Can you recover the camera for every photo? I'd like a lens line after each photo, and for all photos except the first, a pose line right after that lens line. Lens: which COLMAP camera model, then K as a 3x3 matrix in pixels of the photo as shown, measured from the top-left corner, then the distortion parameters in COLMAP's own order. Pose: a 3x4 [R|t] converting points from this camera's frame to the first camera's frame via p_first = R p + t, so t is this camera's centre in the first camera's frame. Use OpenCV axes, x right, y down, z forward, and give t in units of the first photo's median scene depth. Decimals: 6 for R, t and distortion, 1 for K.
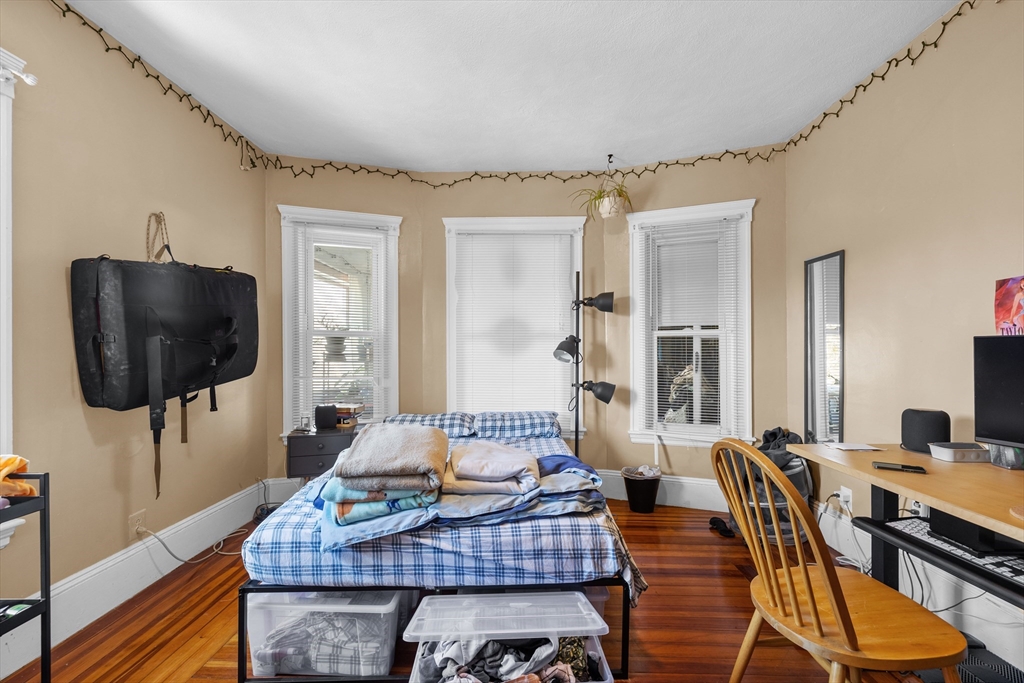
lens RADIAL K [[428.8, 0, 509.6], [0, 428.8, 351.1], [0, 0, 1]] dist [0.000943, -0.000073]
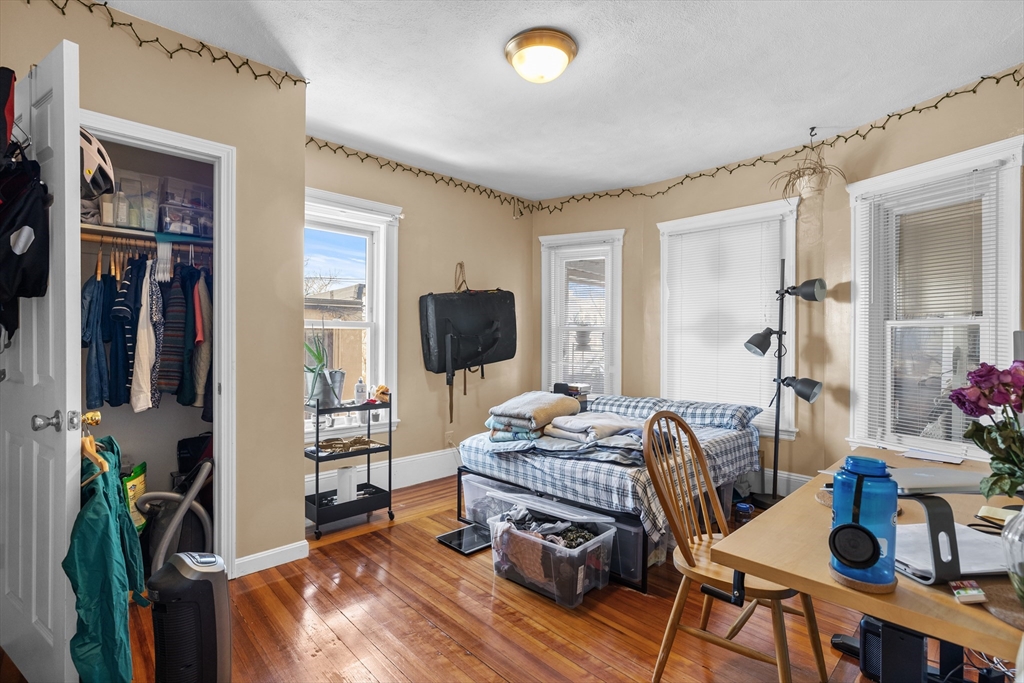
lens RADIAL K [[484.5, 0, 512.0], [0, 484.5, 341.5], [0, 0, 1]] dist [-0.001064, -0.000241]
pose [[0.706102, 0.005260, -0.708090, 0.703587], [-0.004371, 0.999986, 0.003070, -0.009426], [0.708096, 0.000928, 0.706115, -0.231510]]
